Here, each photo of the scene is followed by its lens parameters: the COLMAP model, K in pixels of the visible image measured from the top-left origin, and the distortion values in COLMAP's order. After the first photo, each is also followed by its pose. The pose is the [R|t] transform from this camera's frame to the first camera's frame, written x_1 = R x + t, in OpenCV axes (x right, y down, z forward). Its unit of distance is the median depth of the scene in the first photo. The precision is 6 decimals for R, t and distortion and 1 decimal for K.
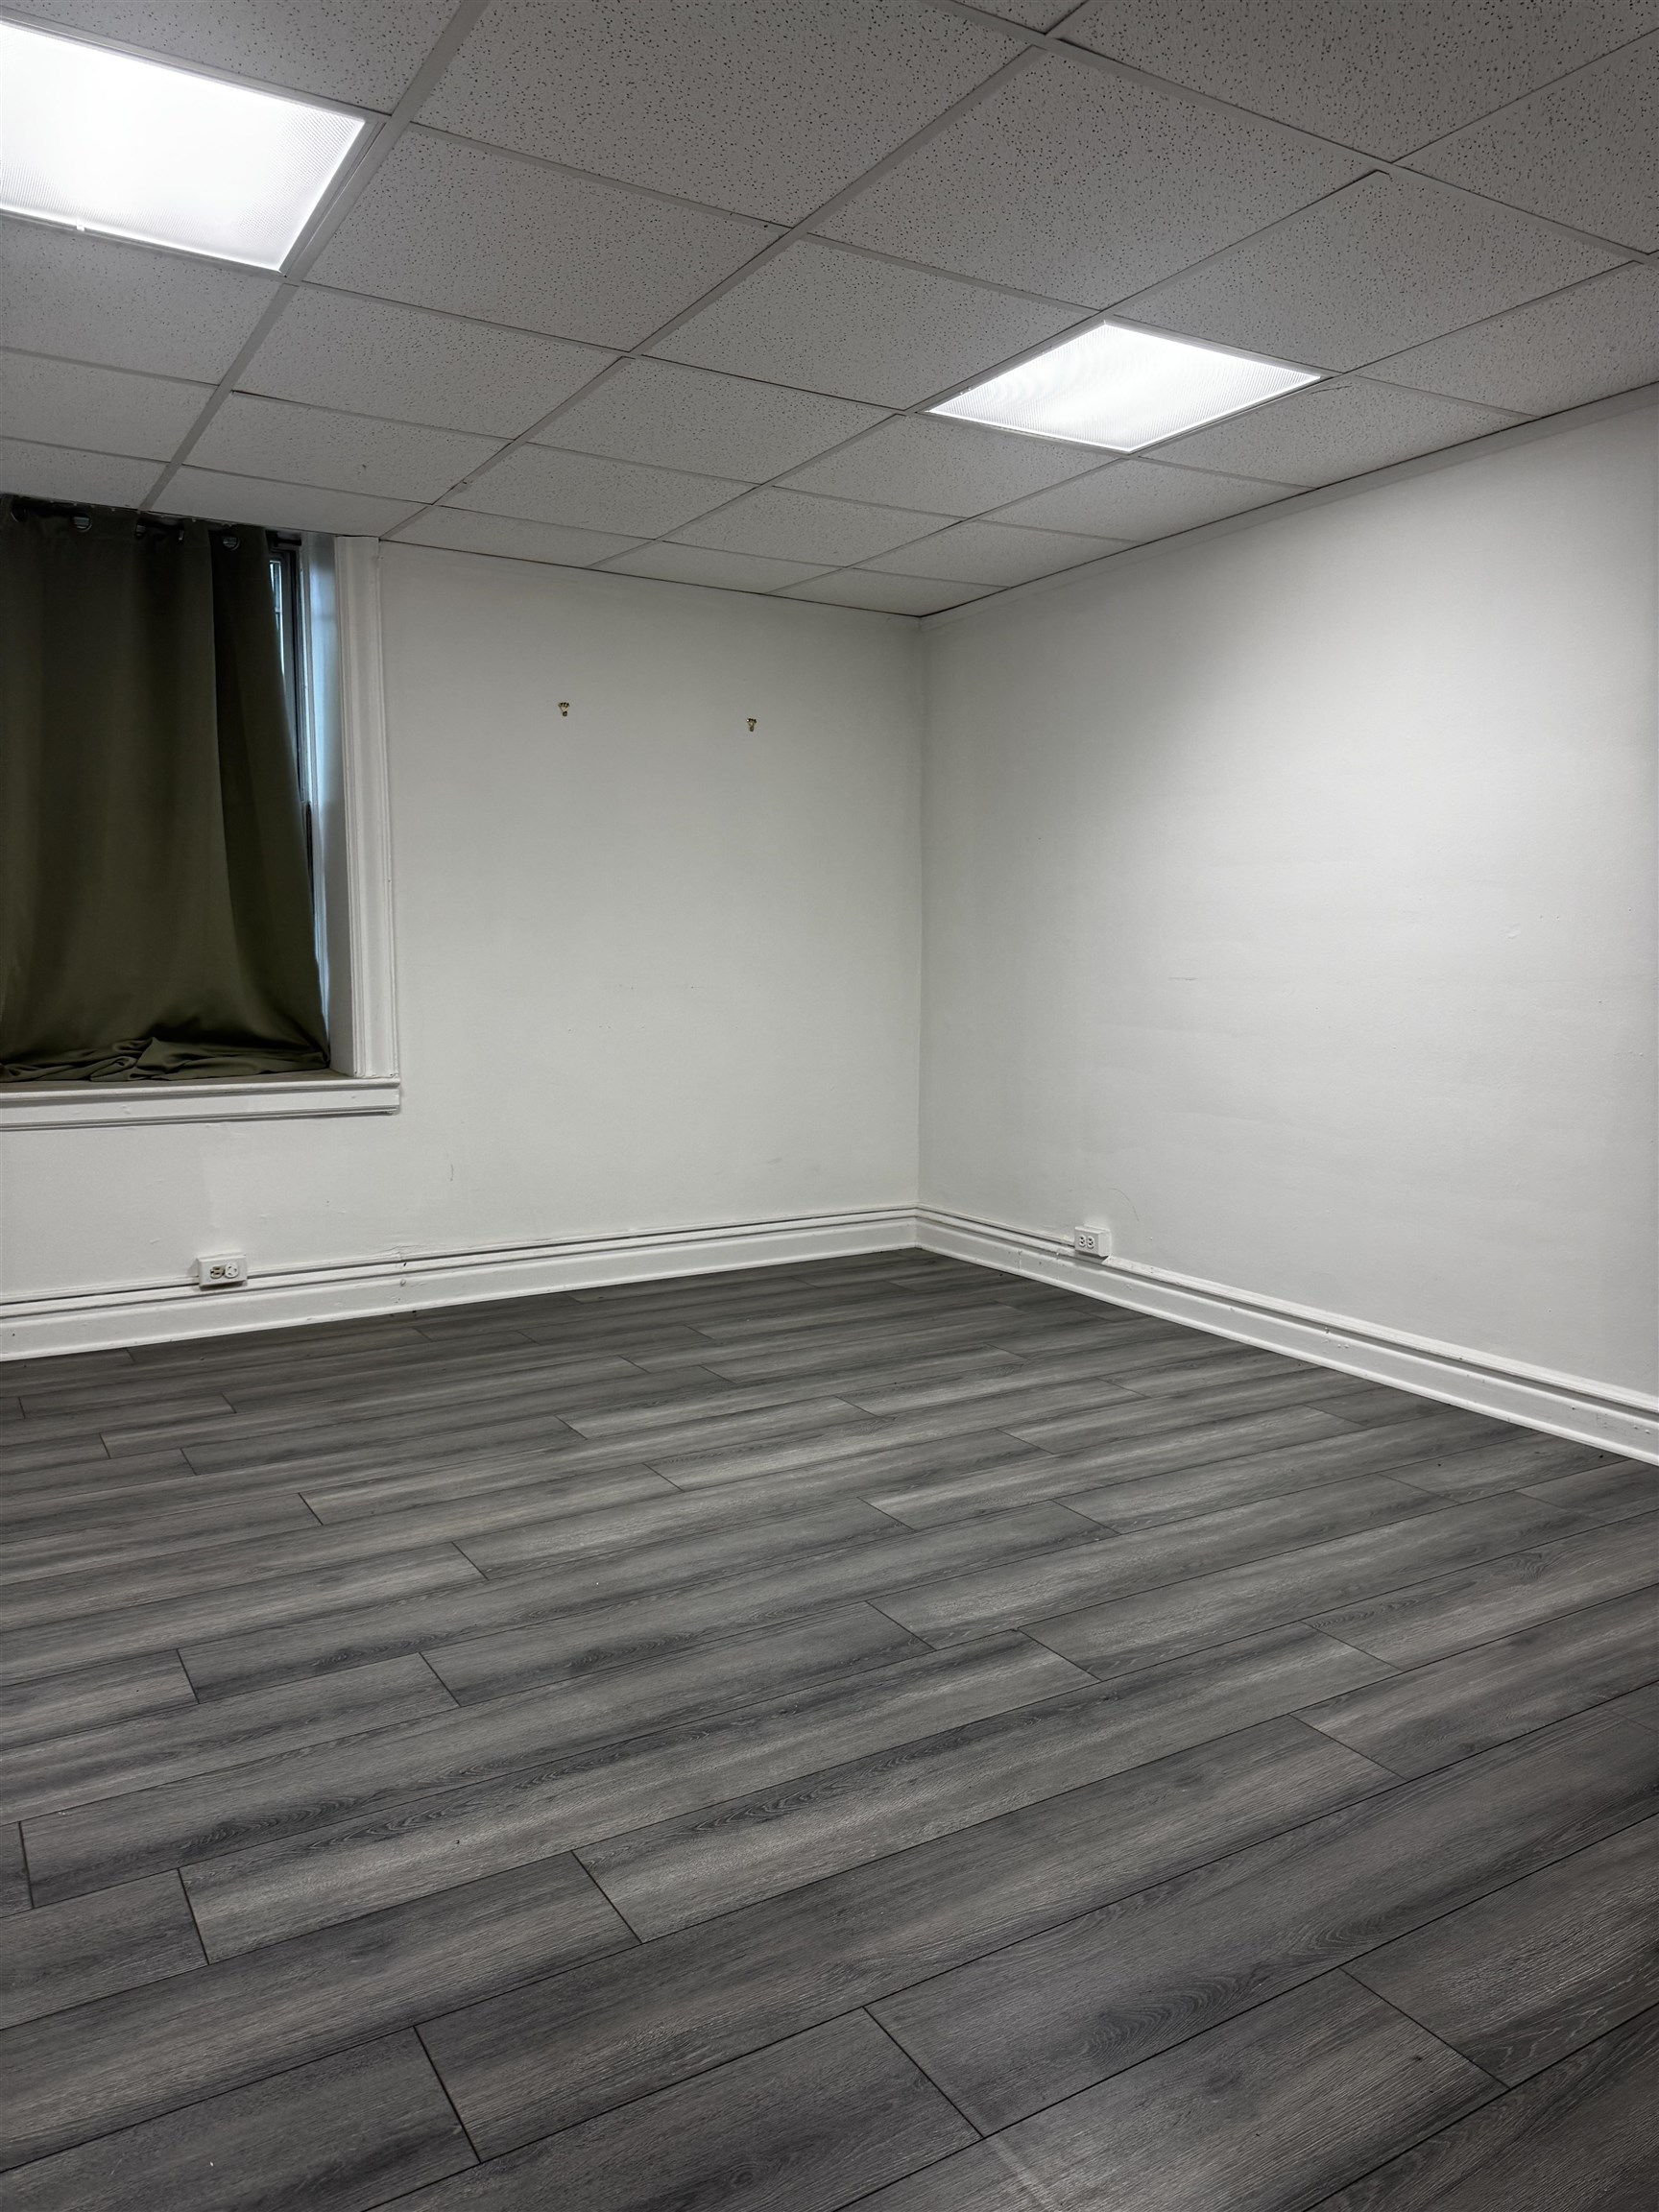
lens RADIAL K [[1565.6, 0, 836.1], [0, 1565.6, 1095.6], [0, 0, 1]] dist [0.076823, -0.095176]
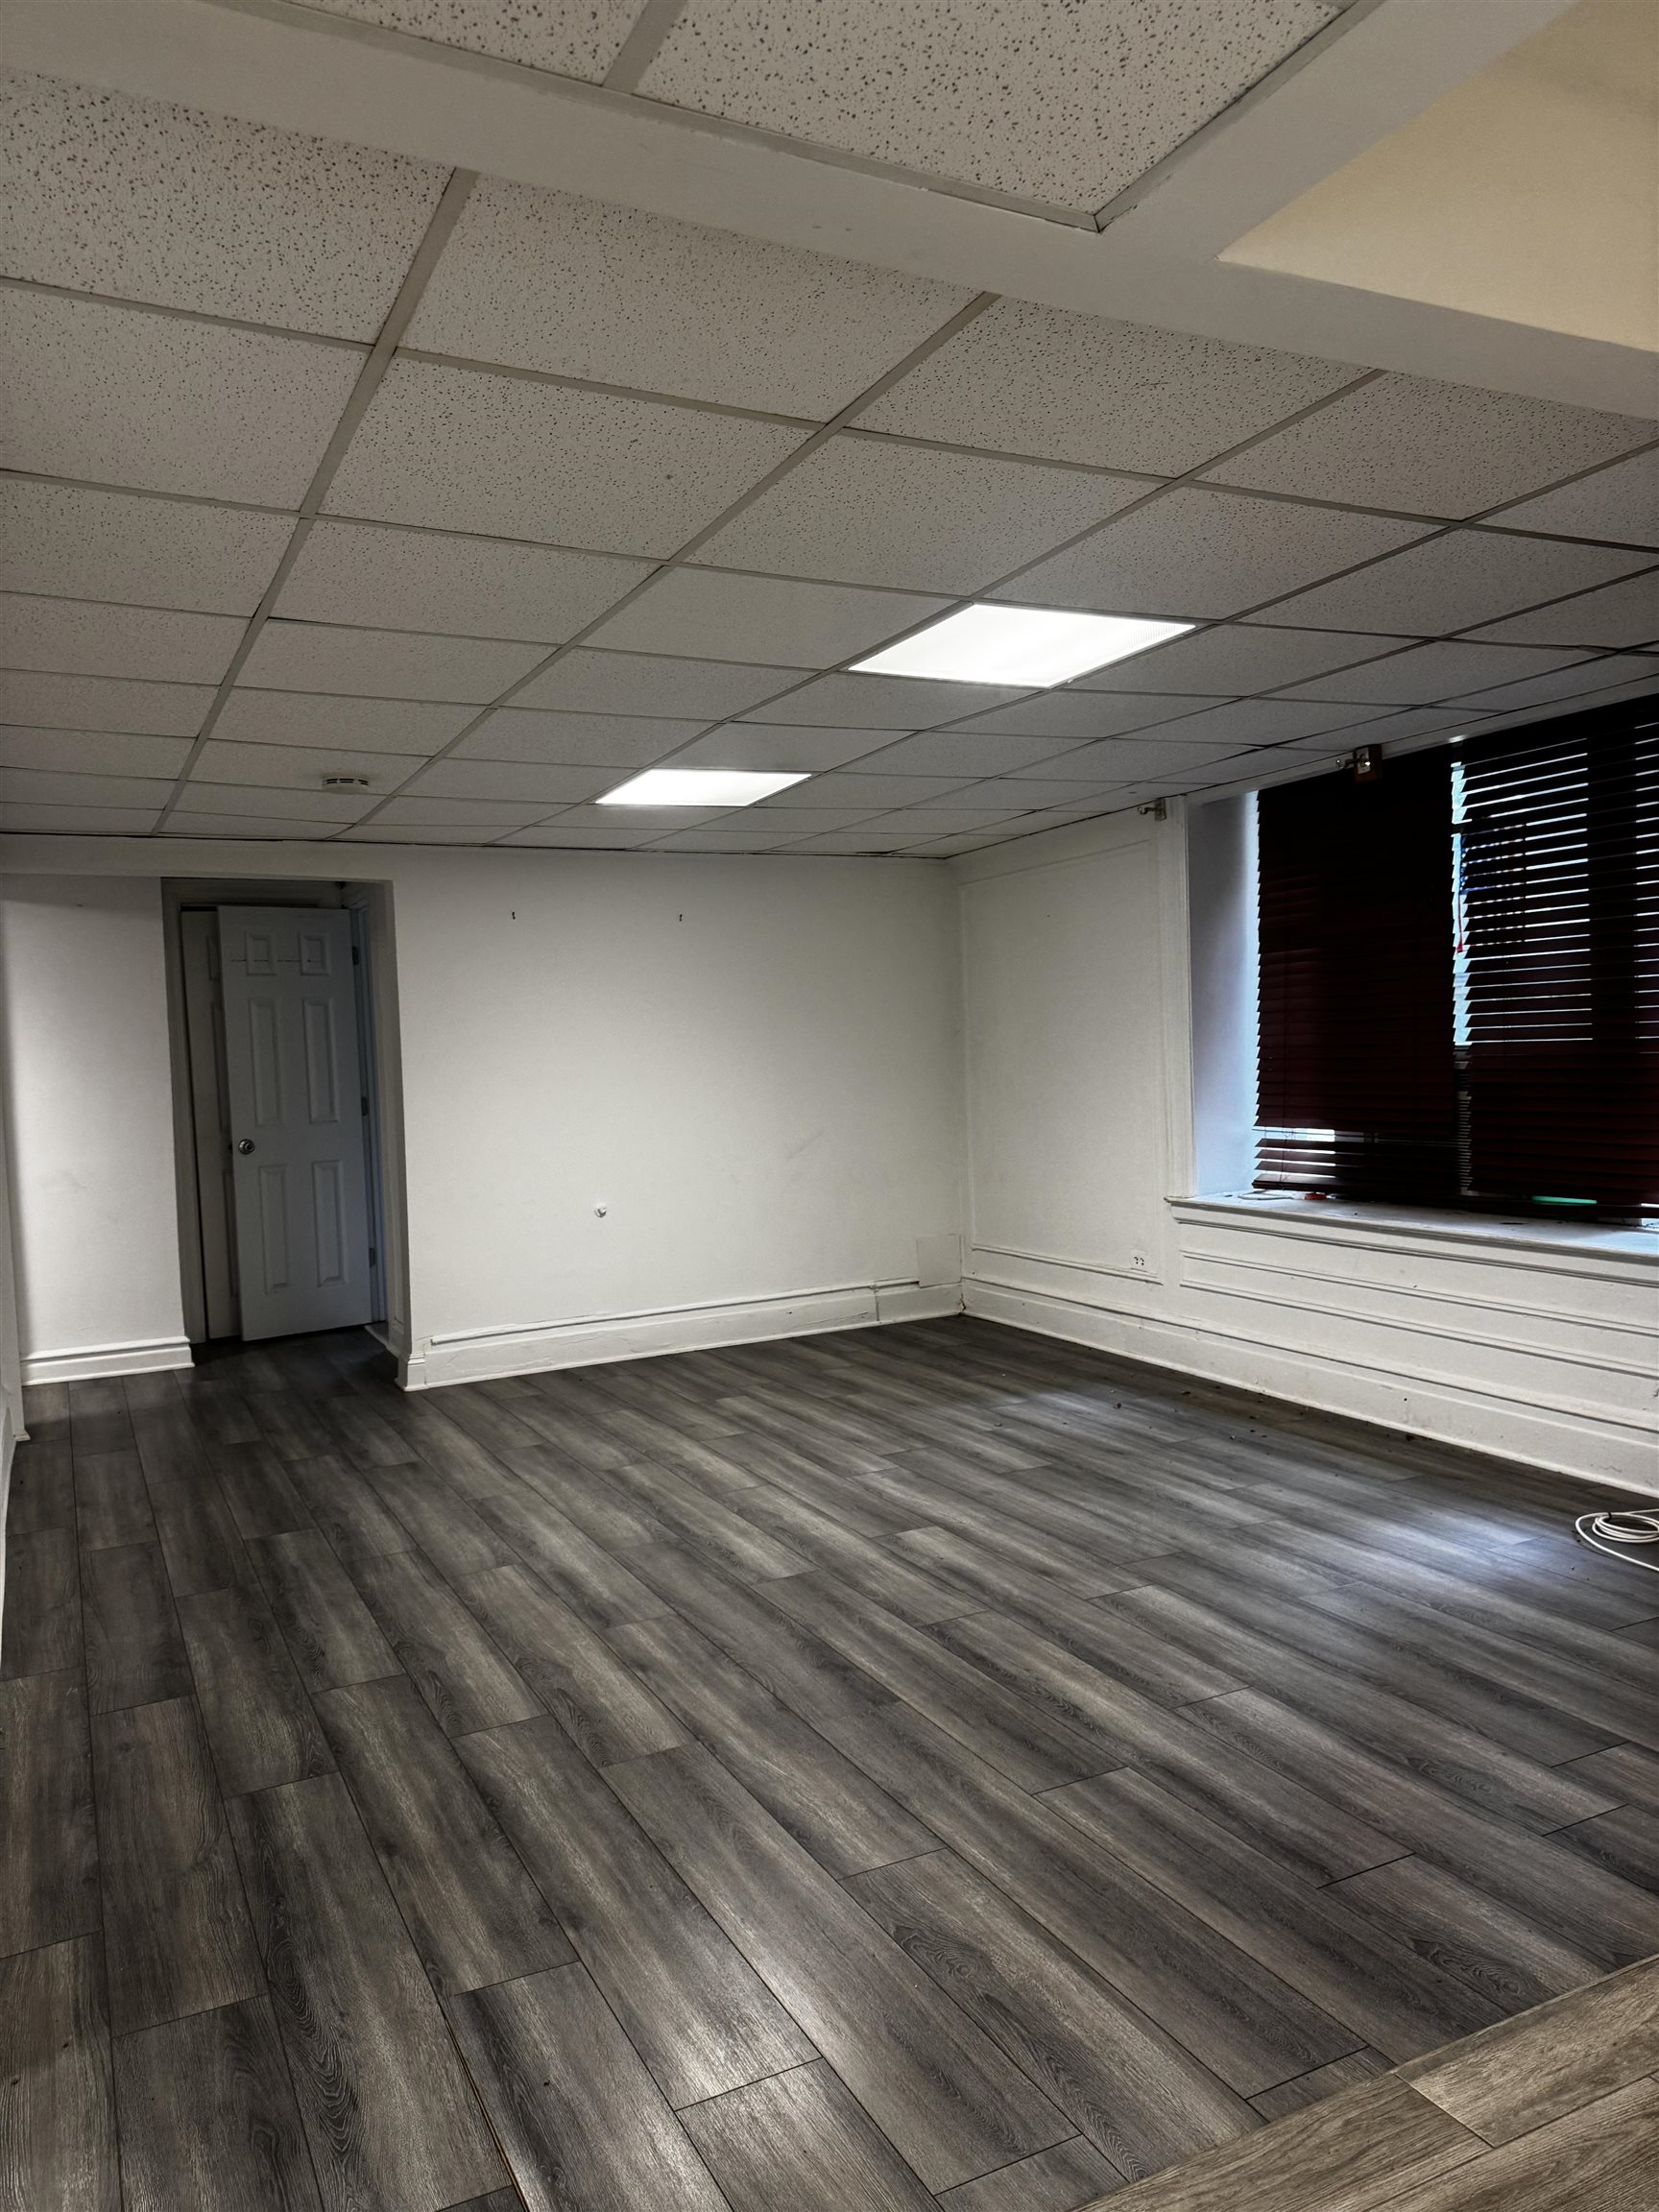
lens RADIAL K [[1565.6, 0, 836.1], [0, 1565.6, 1095.6], [0, 0, 1]] dist [0.076823, -0.095176]
pose [[0.081682, -0.020150, 0.996455, -1.688033], [0.141773, 0.989864, 0.008395, -0.163744], [-0.986523, 0.140585, 0.083710, 1.116236]]
